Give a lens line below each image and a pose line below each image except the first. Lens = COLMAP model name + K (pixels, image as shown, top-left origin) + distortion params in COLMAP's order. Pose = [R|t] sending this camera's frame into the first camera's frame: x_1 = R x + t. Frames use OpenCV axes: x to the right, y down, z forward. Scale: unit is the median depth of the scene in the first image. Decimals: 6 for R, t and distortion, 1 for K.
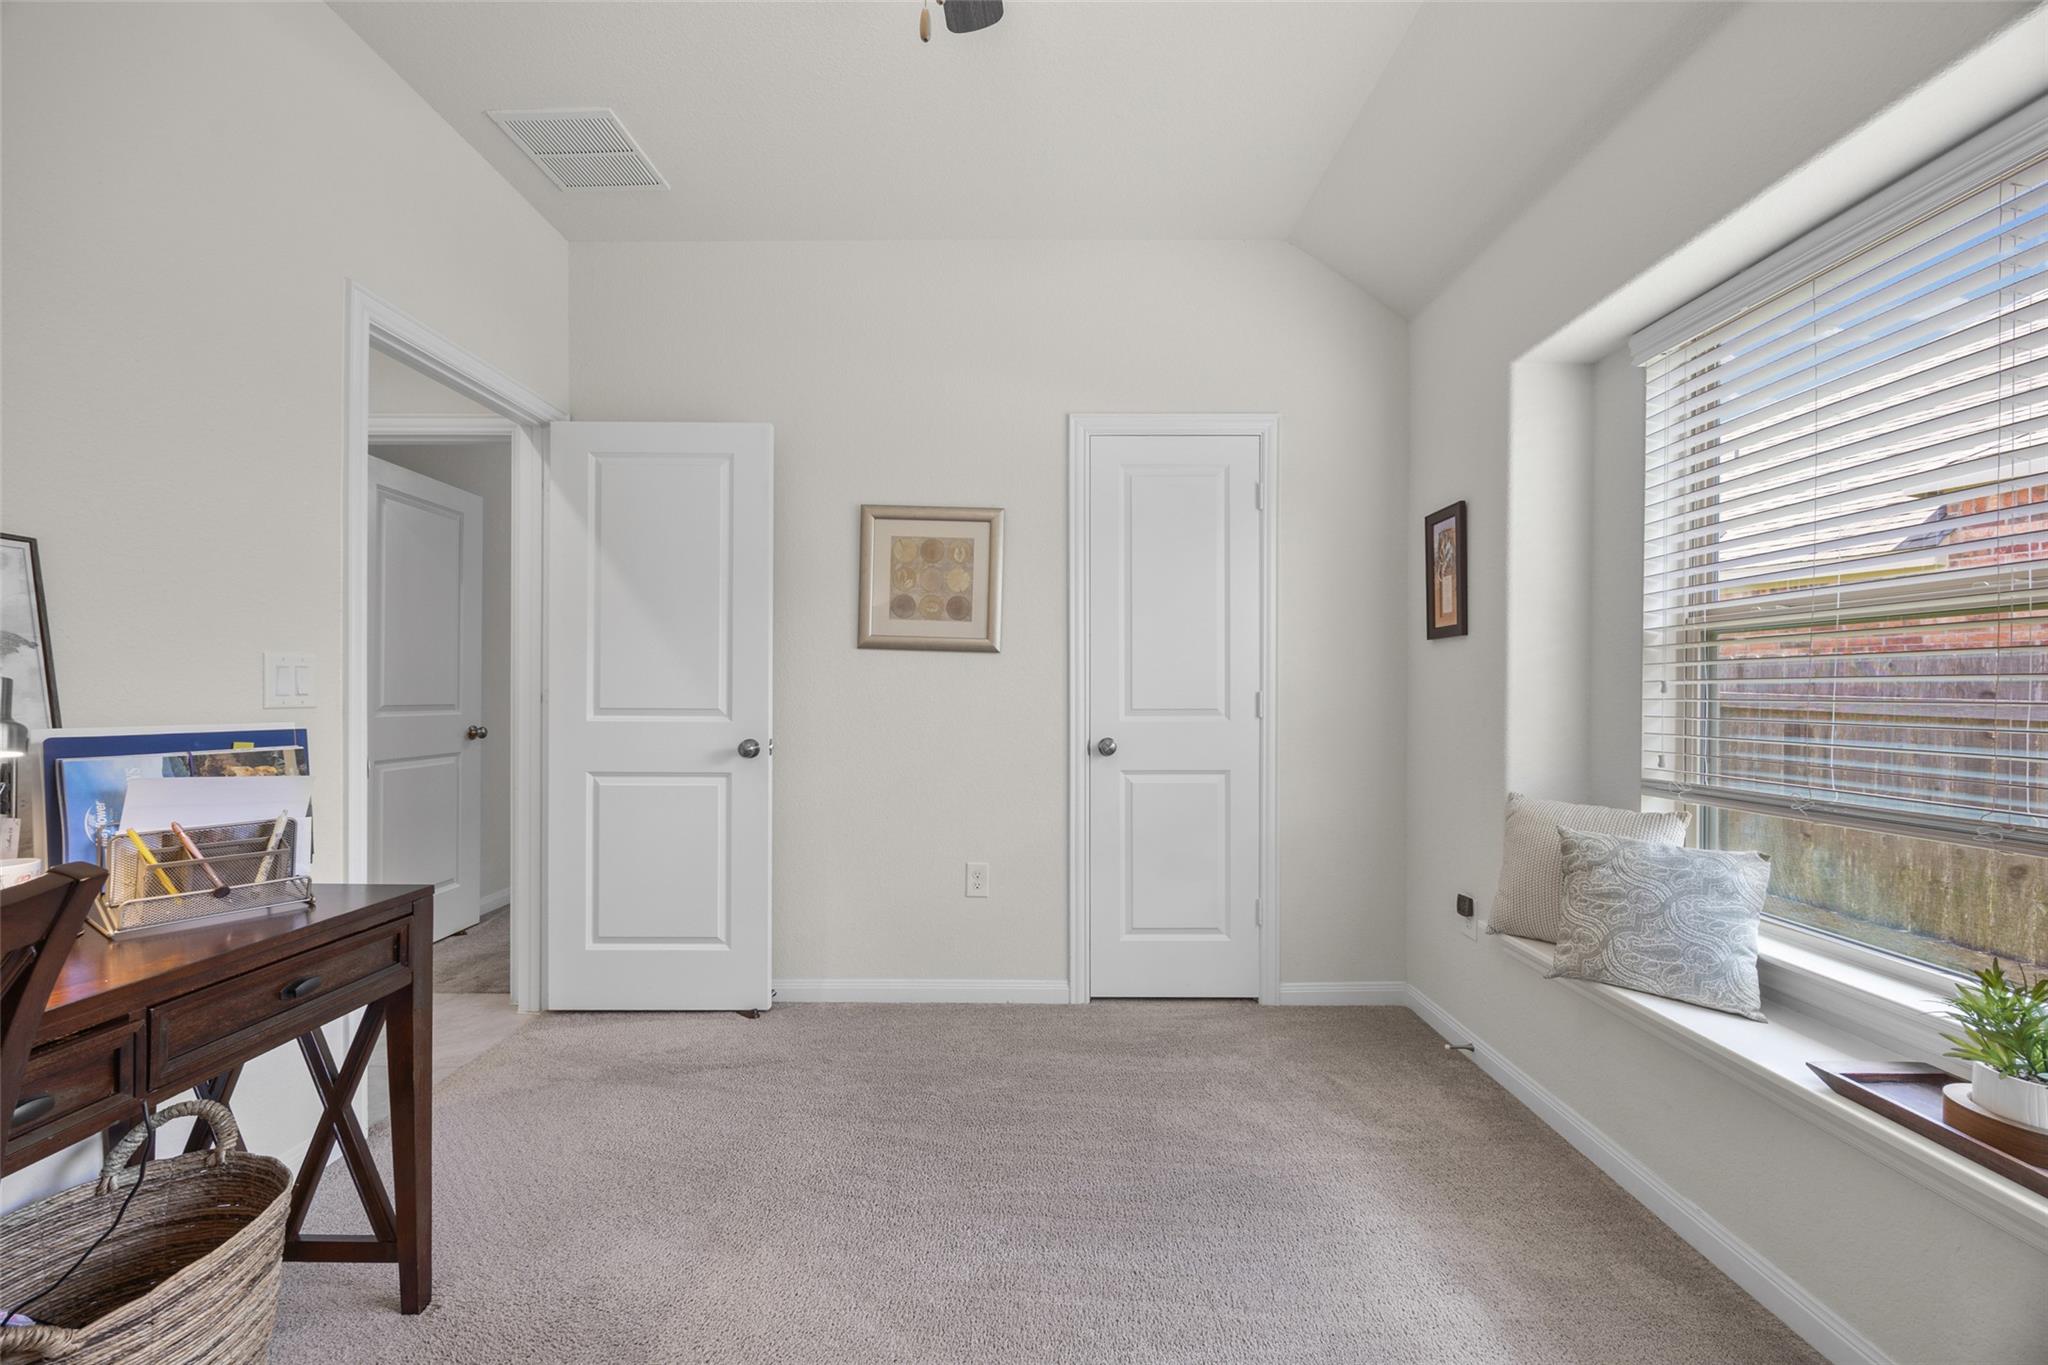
lens RADIAL K [[817.4, 0, 1024.0], [0, 817.4, 682.5], [0, 0, 1]] dist [0.008783, 0.000122]
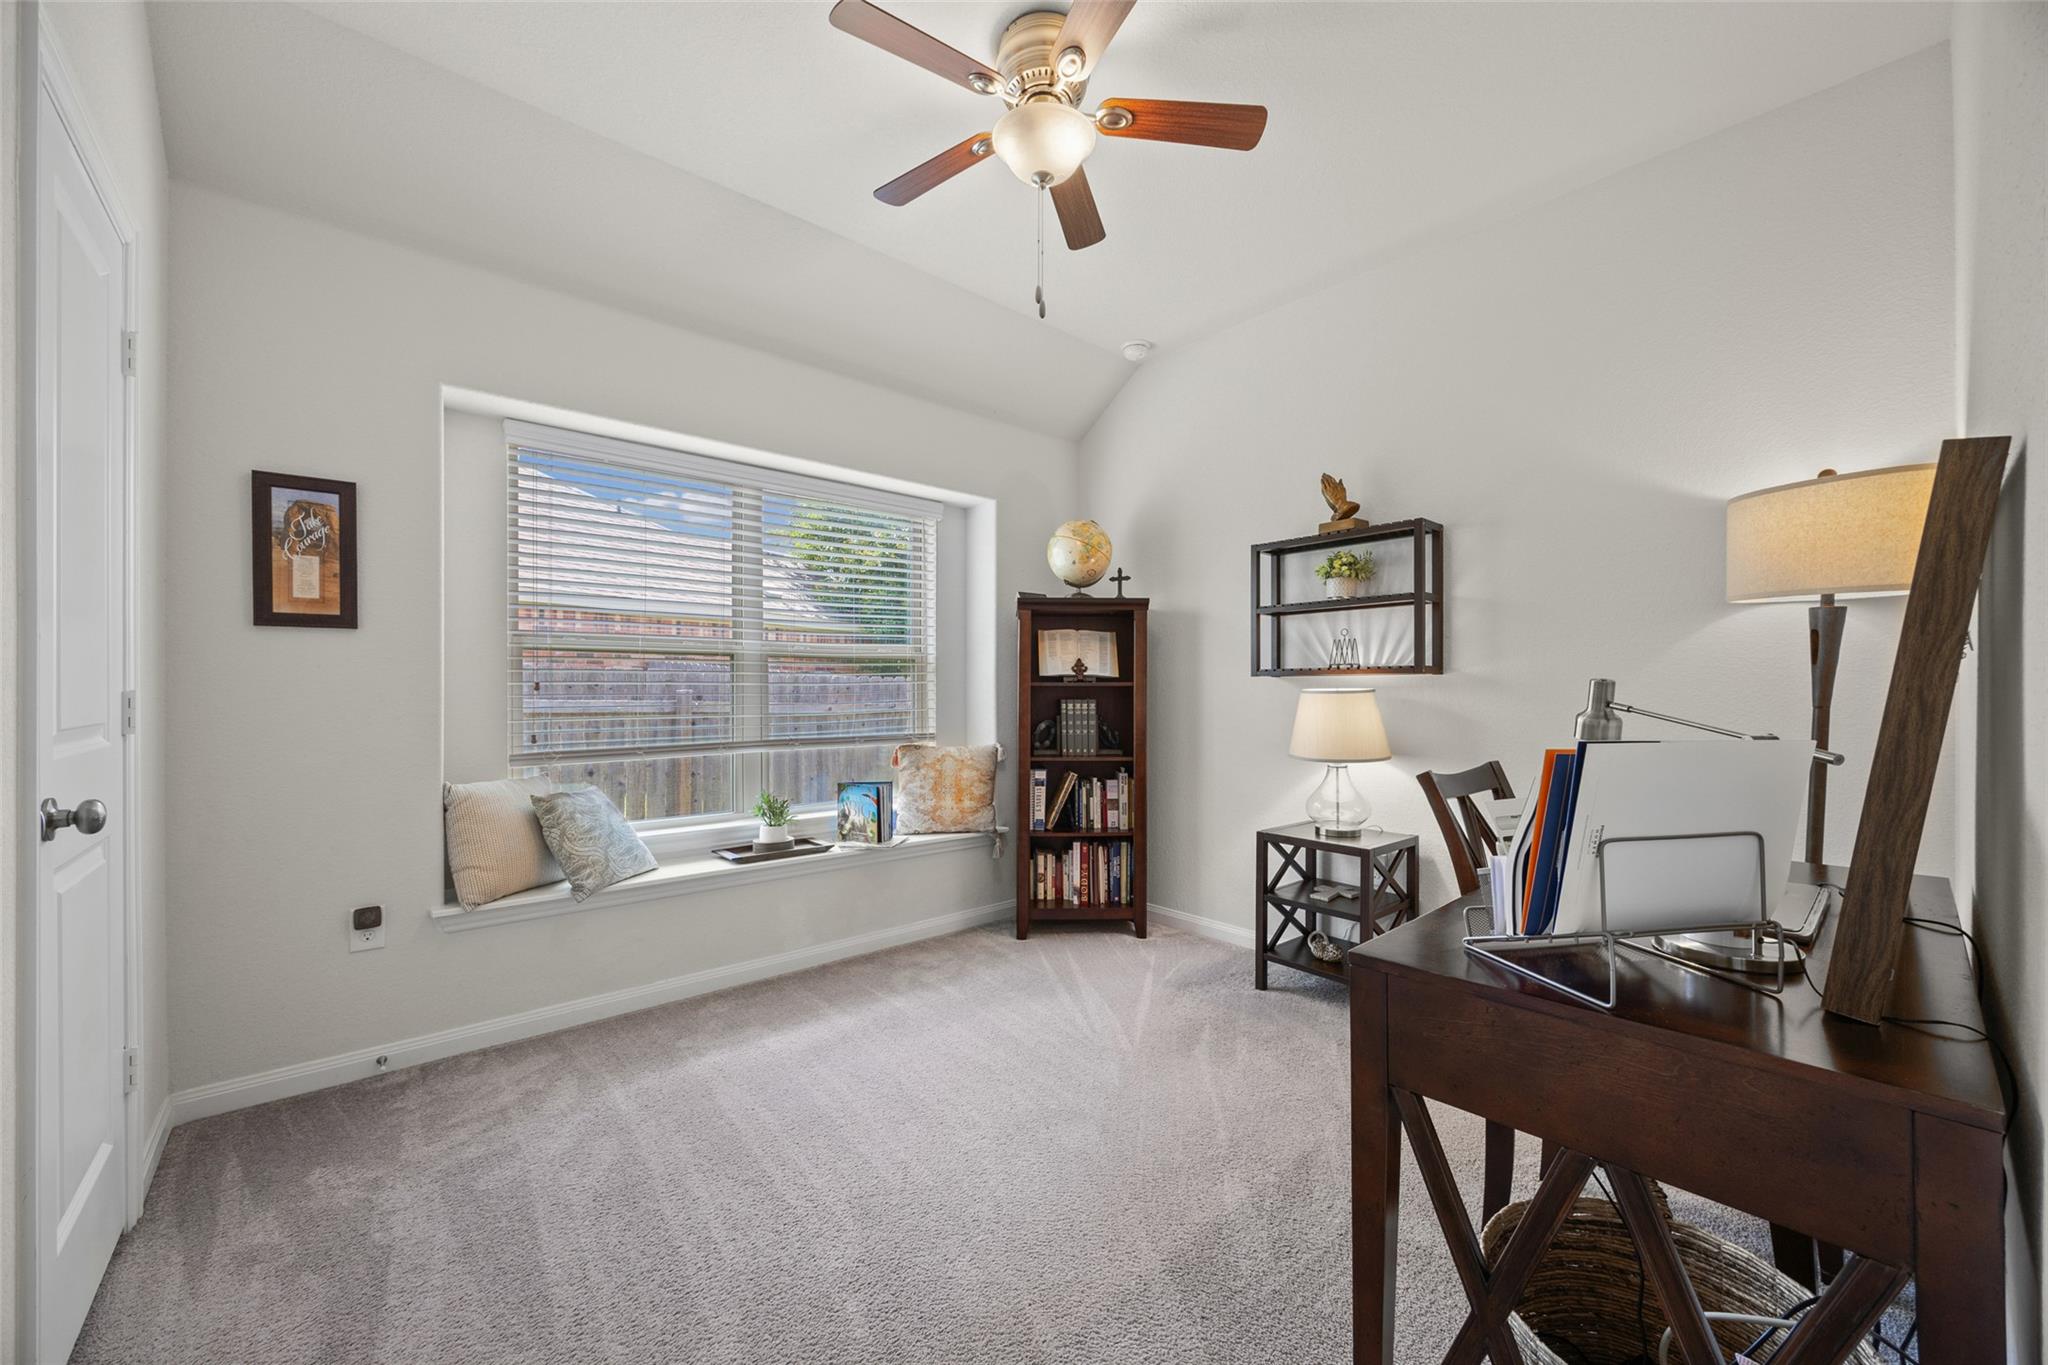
lens RADIAL K [[817.4, 0, 1024.0], [0, 817.4, 682.5], [0, 0, 1]] dist [0.008783, 0.000122]
pose [[-0.680414, 0.004493, 0.732814, -0.664220], [-0.003236, 0.999953, -0.009135, 0.008658], [-0.732821, -0.008587, -0.680368, 1.091905]]
